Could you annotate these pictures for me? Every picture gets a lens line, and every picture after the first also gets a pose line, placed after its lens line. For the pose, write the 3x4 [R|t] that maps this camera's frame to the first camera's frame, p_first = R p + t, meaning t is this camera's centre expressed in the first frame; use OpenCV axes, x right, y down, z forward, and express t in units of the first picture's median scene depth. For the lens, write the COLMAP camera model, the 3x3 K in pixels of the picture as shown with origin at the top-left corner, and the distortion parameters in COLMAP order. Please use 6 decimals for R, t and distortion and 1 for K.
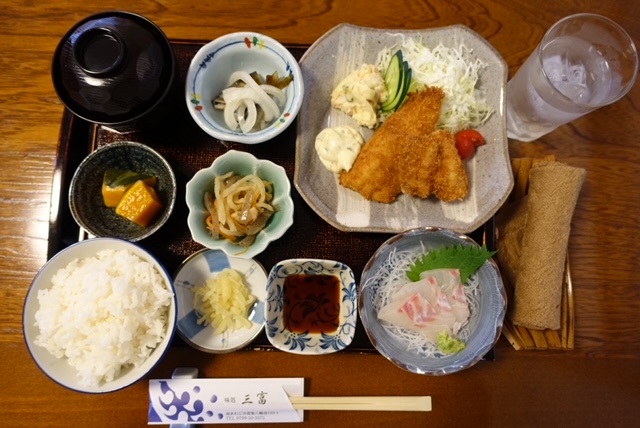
lens RADIAL K [[436.5, 0, 320.0], [0, 436.5, 214.0], [0, 0, 1]] dist [-0.001025, -0.001866]
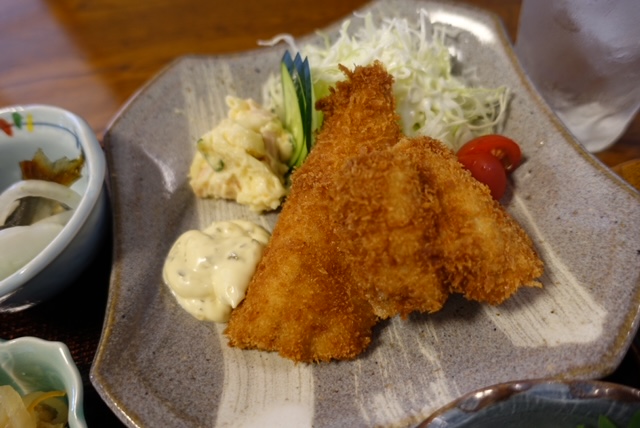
lens RADIAL K [[436.5, 0, 320.0], [0, 436.5, 214.0], [0, 0, 1]] dist [-0.001025, -0.001866]
pose [[0.956464, -0.291683, 0.009886, 0.159218], [0.269507, 0.869735, -0.413434, 0.016055], [0.111994, 0.398099, 0.910480, 0.600594]]
